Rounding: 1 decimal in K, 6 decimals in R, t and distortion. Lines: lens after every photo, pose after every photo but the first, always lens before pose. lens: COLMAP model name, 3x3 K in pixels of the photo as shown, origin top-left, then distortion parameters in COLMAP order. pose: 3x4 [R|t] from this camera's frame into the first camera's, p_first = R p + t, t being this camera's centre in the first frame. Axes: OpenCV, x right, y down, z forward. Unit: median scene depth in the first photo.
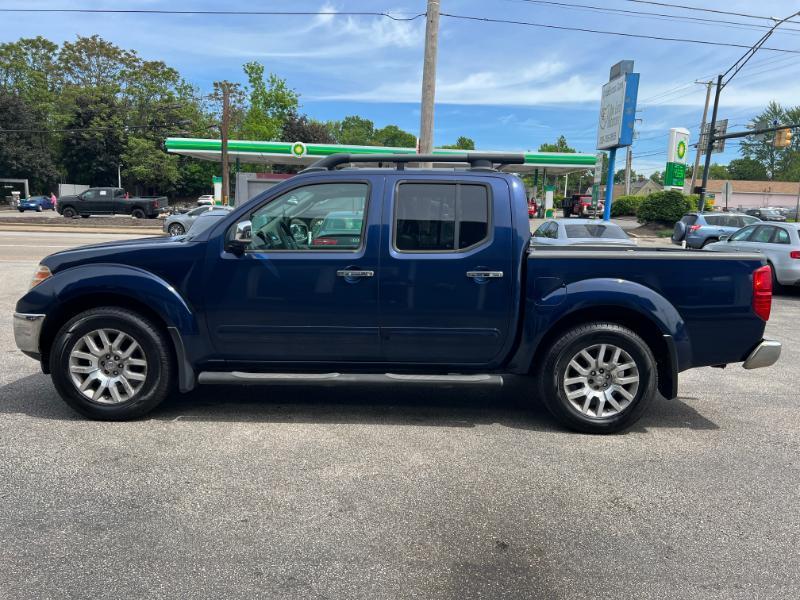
lens RADIAL K [[604.8, 0, 404.9], [0, 604.8, 302.3], [0, 0, 1]] dist [0.047253, -0.056897]
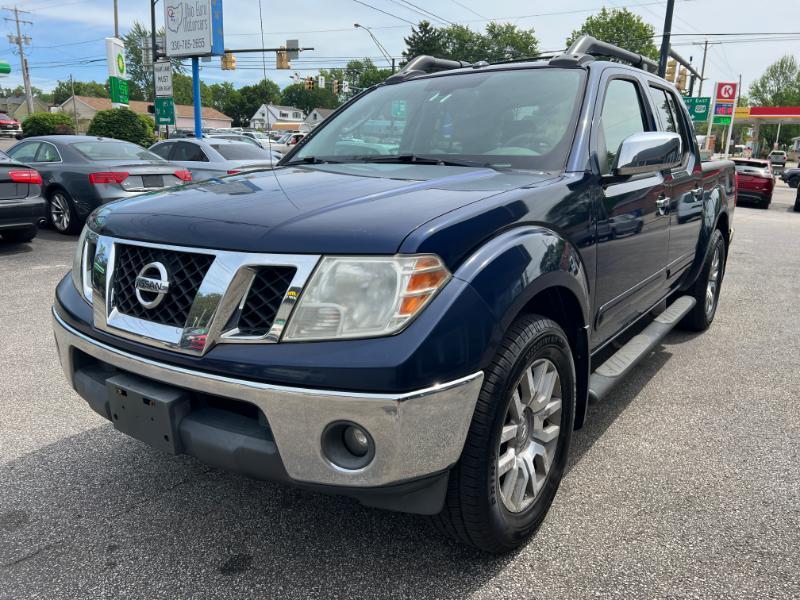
lens RADIAL K [[604.8, 0, 403.3], [0, 604.8, 301.4], [0, 0, 1]] dist [0.047253, -0.056897]
pose [[0.591038, -0.213047, 0.778001, -0.881093], [0.116693, 0.976928, 0.178871, -0.098722], [-0.798159, -0.014933, 0.602262, 0.761027]]
